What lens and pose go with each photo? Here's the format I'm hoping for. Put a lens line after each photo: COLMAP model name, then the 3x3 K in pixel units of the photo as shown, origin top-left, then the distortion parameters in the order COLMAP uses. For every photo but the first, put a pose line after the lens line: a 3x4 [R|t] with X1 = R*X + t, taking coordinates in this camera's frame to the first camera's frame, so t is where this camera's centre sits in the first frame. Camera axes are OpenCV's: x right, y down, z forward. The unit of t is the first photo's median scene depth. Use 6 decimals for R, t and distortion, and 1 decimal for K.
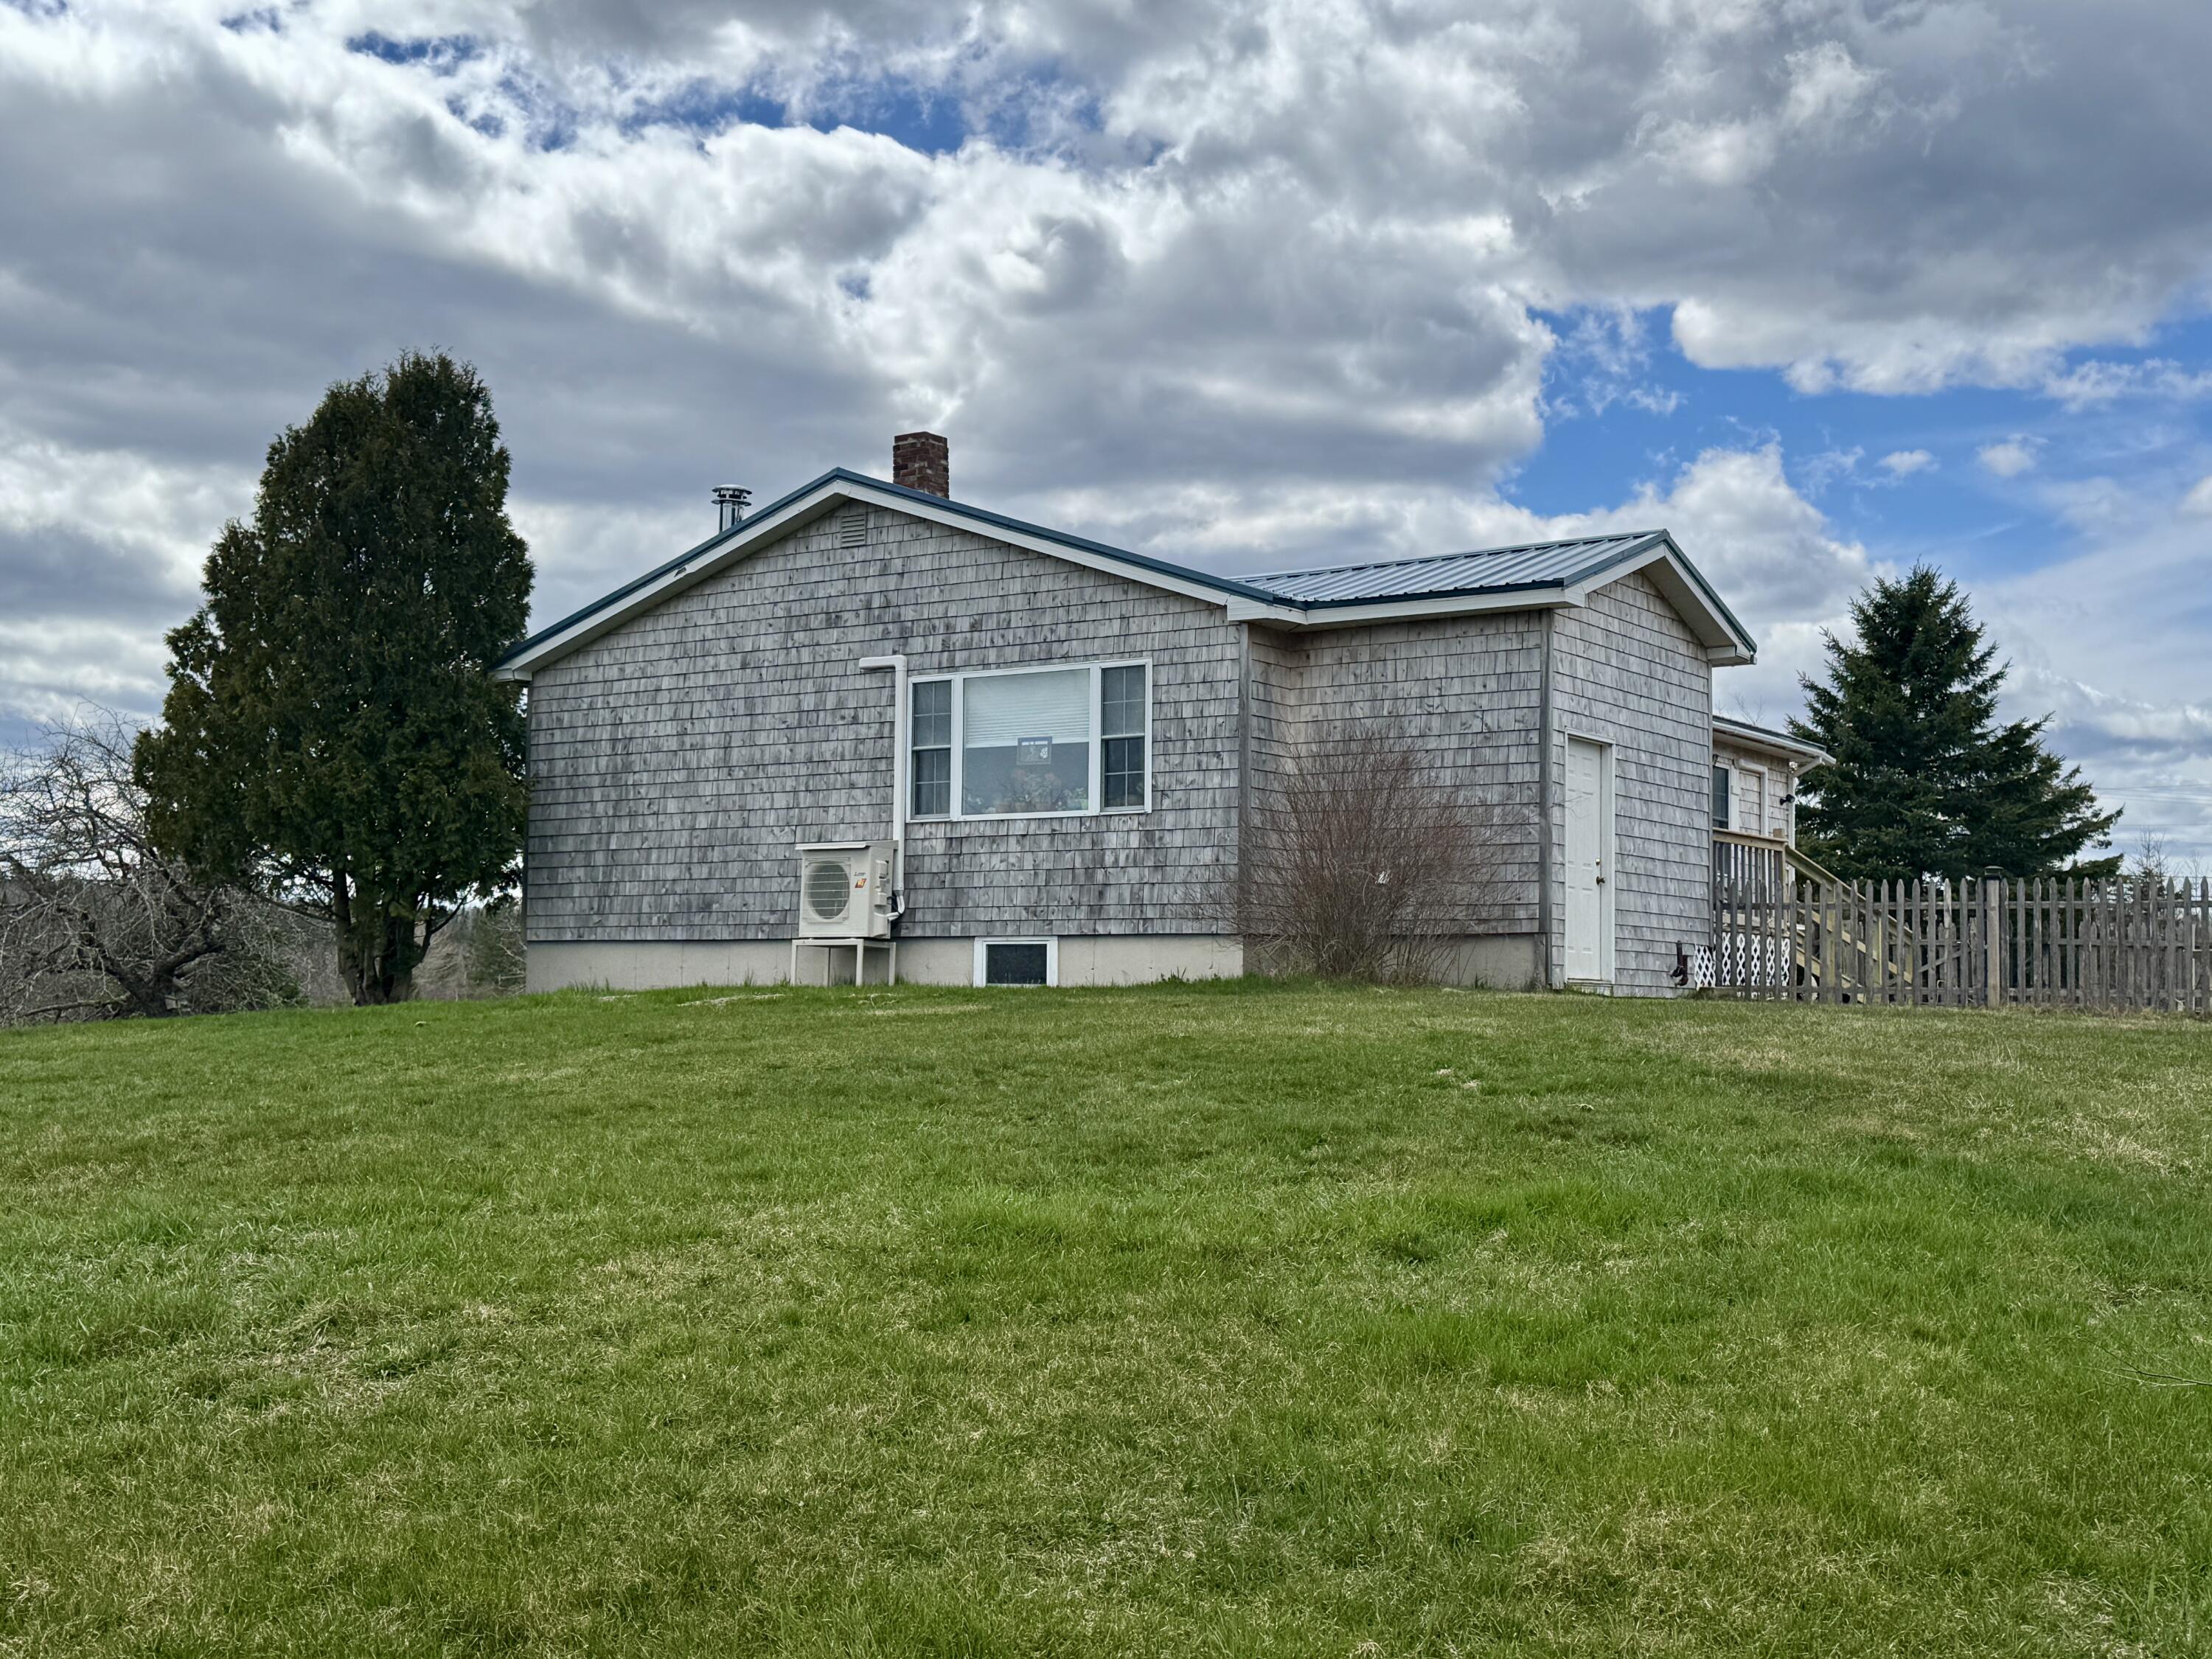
lens RADIAL K [[2599.4, 0, 1106.0], [0, 2599.4, 829.5], [0, 0, 1]] dist [0.069941, 0.498588]
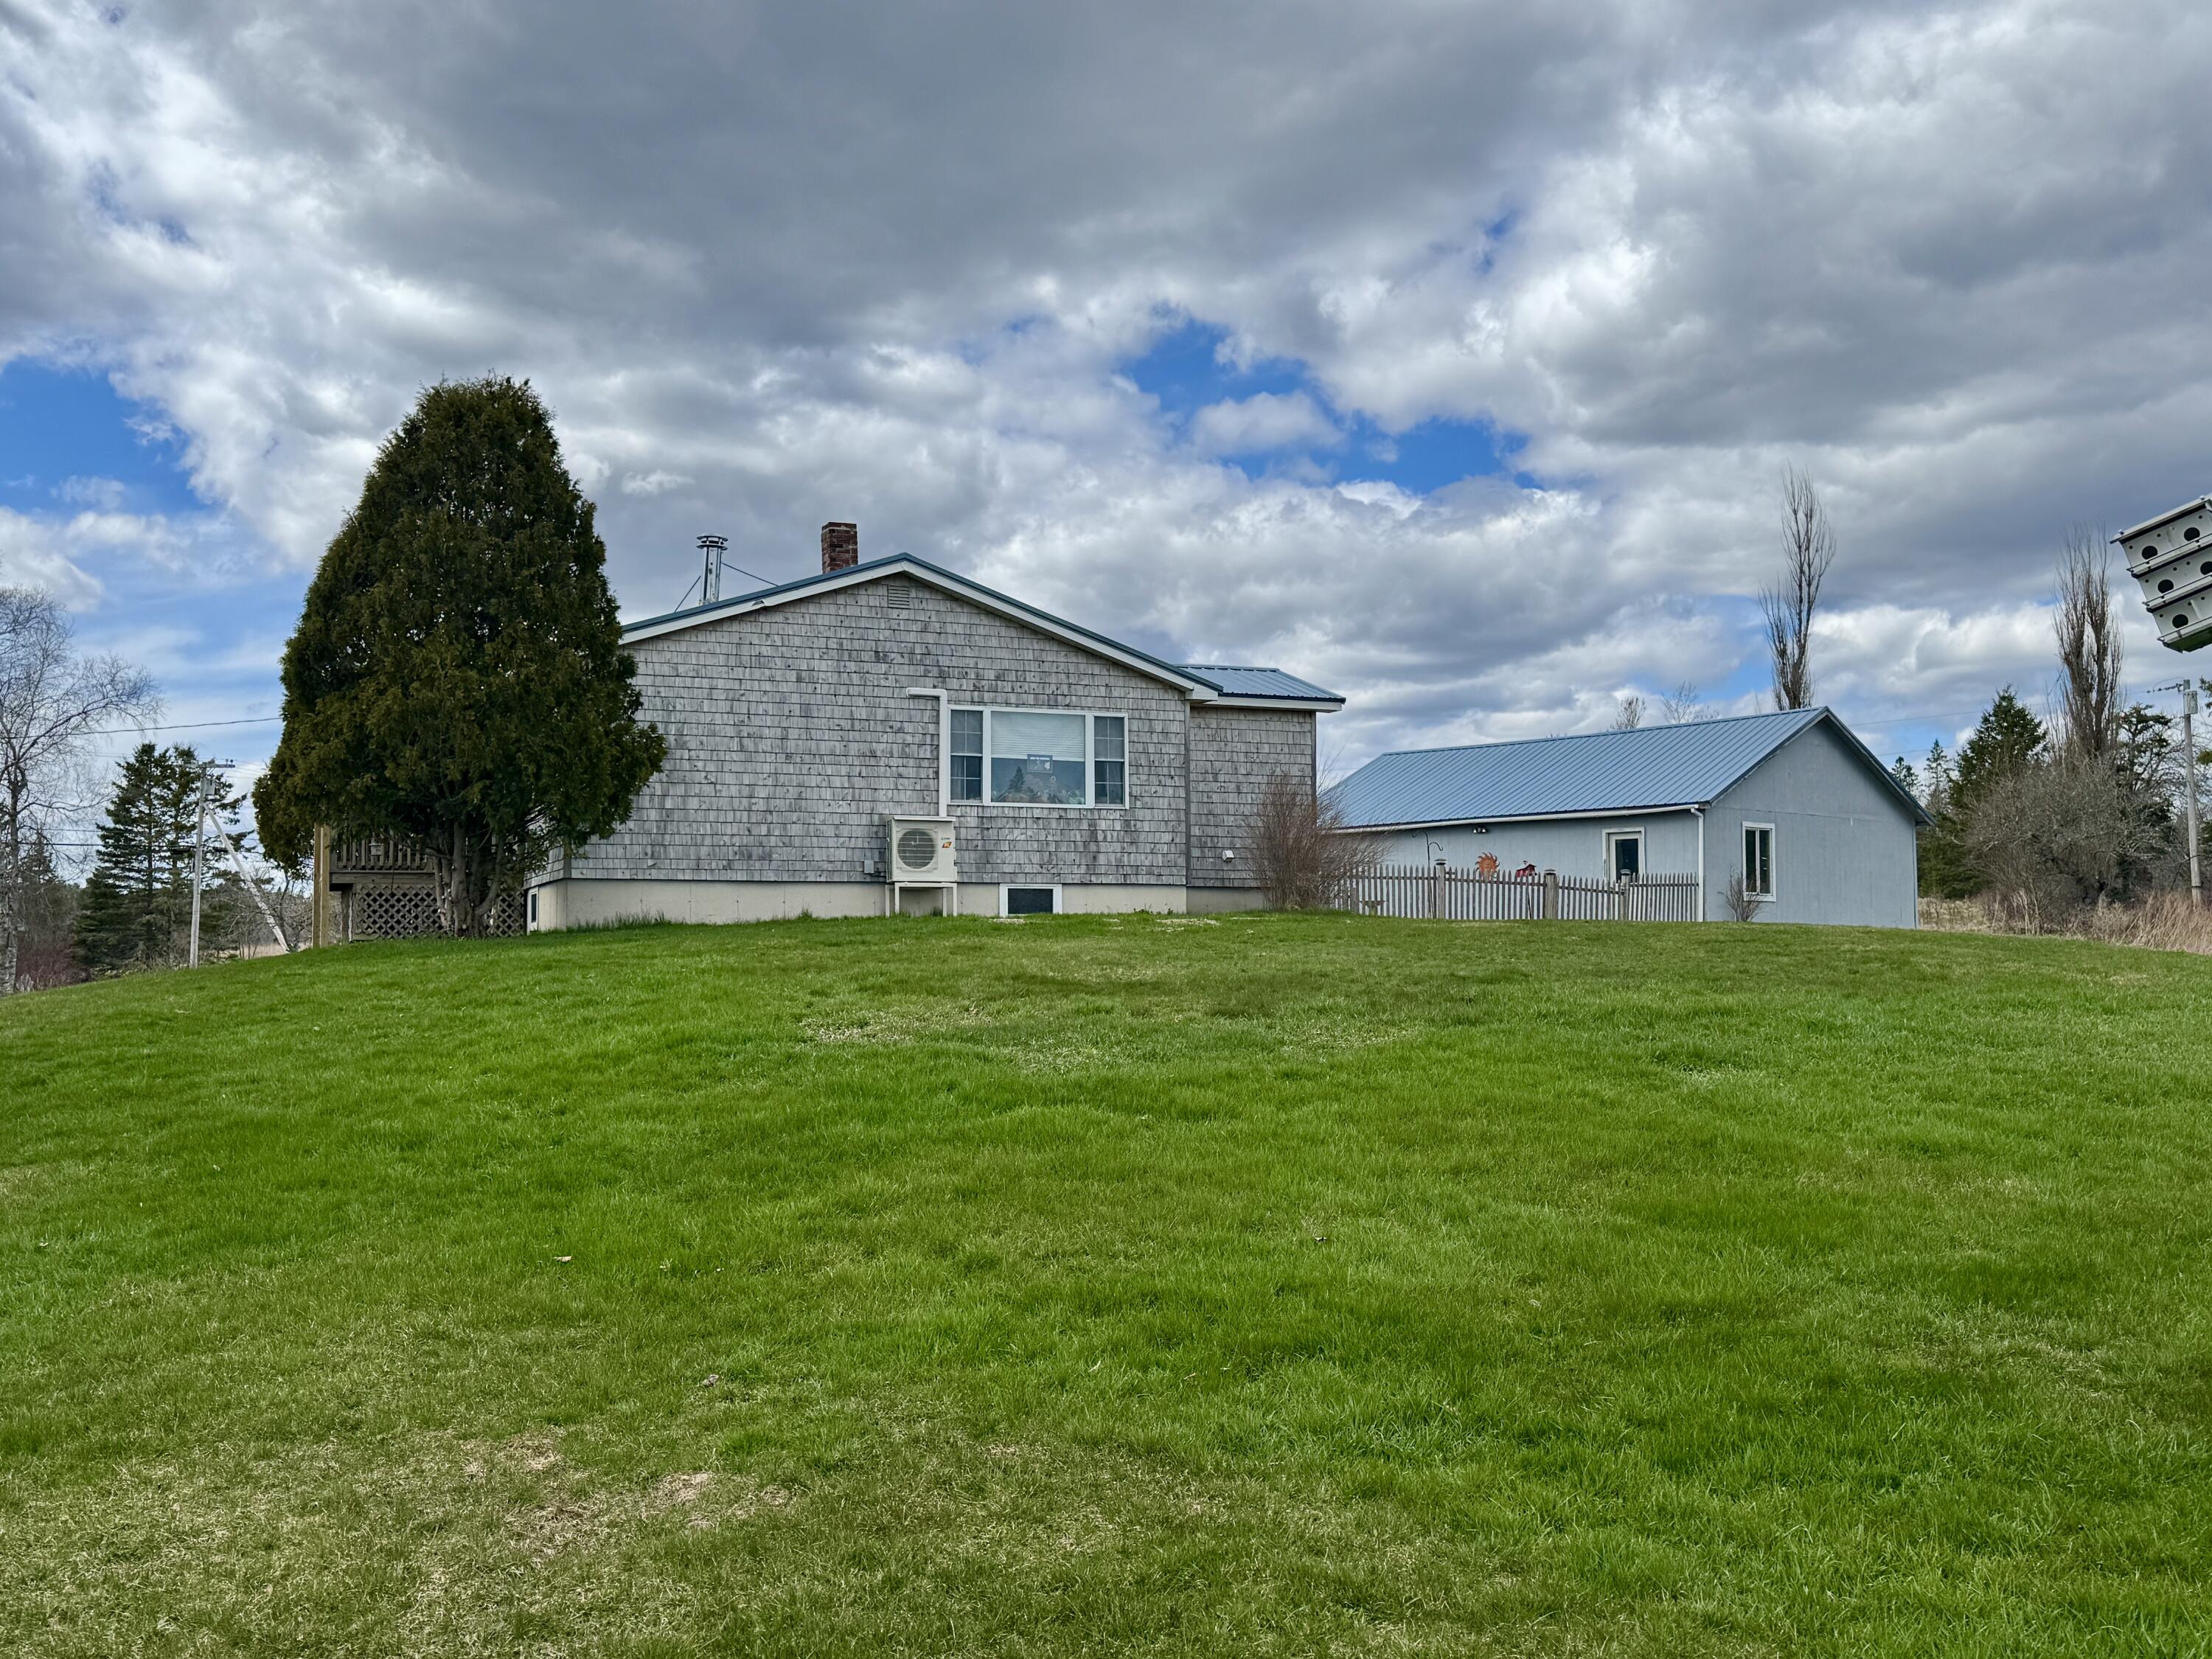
lens RADIAL K [[2069.9, 0, 1106.0], [0, 2069.9, 829.5], [0, 0, 1]] dist [0.178592, -0.407136]
pose [[0.548442, 0.041907, 0.835138, -0.991879], [-0.047476, 0.998693, -0.018937, 0.029114], [-0.834840, -0.029263, 0.549714, 0.278970]]
